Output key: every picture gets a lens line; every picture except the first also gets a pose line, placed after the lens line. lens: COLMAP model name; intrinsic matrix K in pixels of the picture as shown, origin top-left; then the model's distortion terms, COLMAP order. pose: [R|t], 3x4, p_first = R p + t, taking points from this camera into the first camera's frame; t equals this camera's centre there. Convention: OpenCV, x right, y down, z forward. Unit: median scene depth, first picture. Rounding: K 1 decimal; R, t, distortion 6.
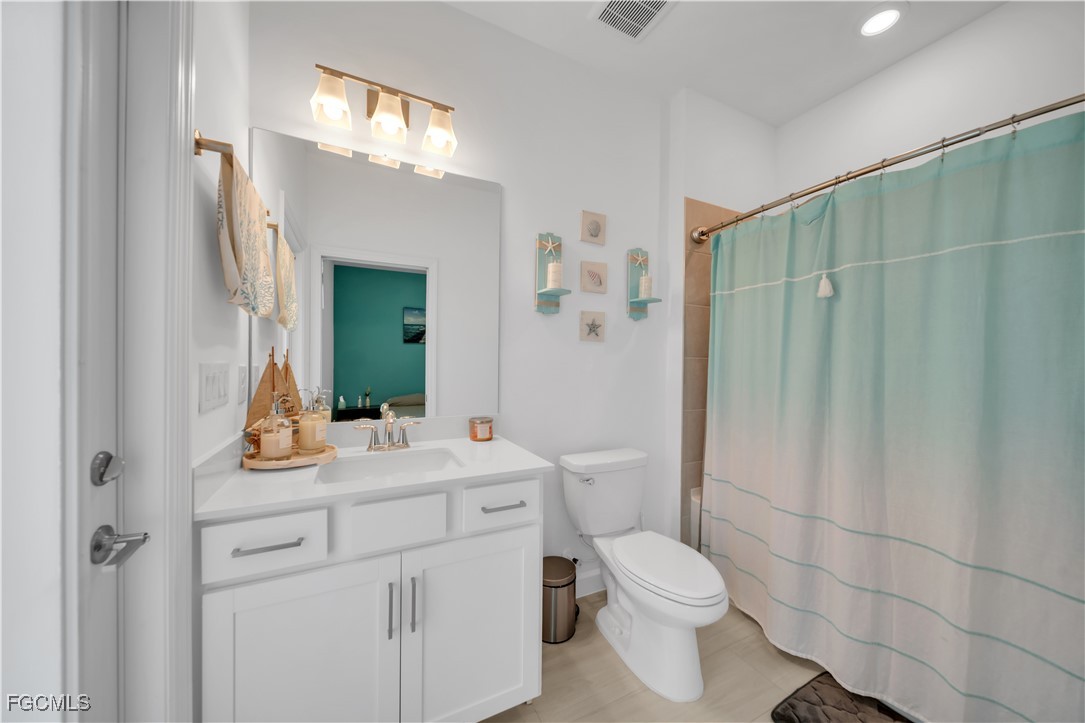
lens RADIAL K [[374.3, 0, 548.5], [0, 374.3, 362.9], [0, 0, 1]] dist [-0.000453, -0.000681]
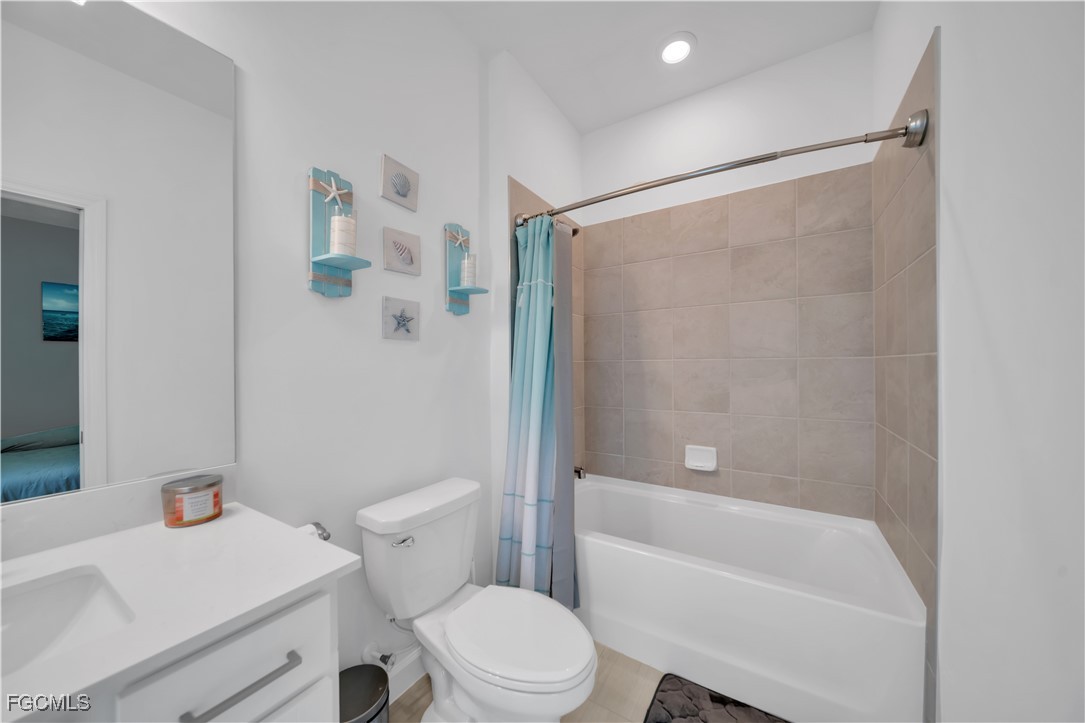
lens RADIAL K [[374.3, 0, 543.7], [0, 374.3, 363.5], [0, 0, 1]] dist [-0.000453, -0.000681]
pose [[0.858388, -0.016548, 0.512735, -0.020089], [0.020128, 0.999796, -0.001430, -0.005088], [-0.512607, 0.011547, 0.858546, 0.251762]]
